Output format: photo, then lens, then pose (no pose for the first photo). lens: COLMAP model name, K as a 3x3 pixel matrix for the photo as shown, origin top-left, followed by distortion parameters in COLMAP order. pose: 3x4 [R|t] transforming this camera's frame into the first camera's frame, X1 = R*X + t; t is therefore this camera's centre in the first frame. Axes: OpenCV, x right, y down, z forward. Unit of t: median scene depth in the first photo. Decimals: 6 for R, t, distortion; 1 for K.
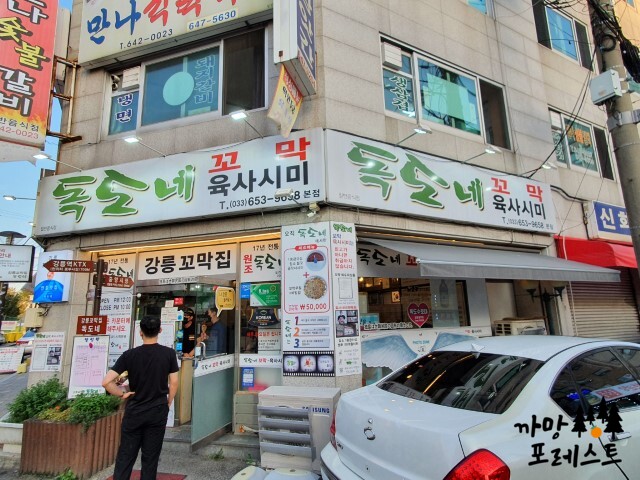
lens RADIAL K [[346.6, 0, 320.0], [0, 346.6, 240.0], [0, 0, 1]] dist [0.001674, 0.003181]
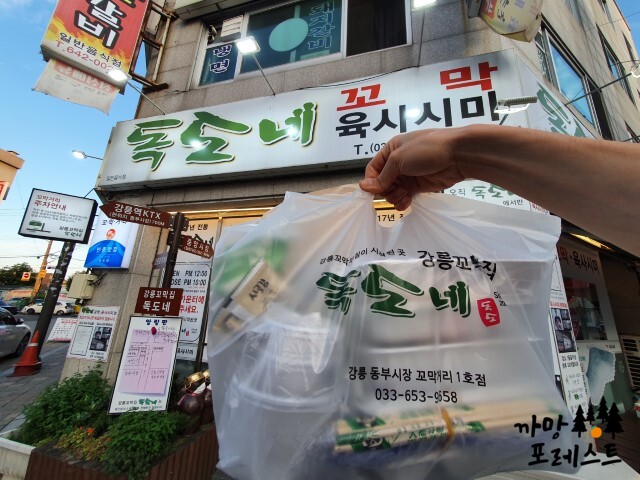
lens RADIAL K [[255.9, 0, 320.0], [0, 255.9, 240.0], [0, 0, 1]] dist [-0.000589, -0.000728]
pose [[0.996462, 0.083962, 0.003623, -0.315039], [-0.083527, 0.994216, -0.067506, 0.119026], [-0.009270, 0.066965, 0.997712, 0.433782]]
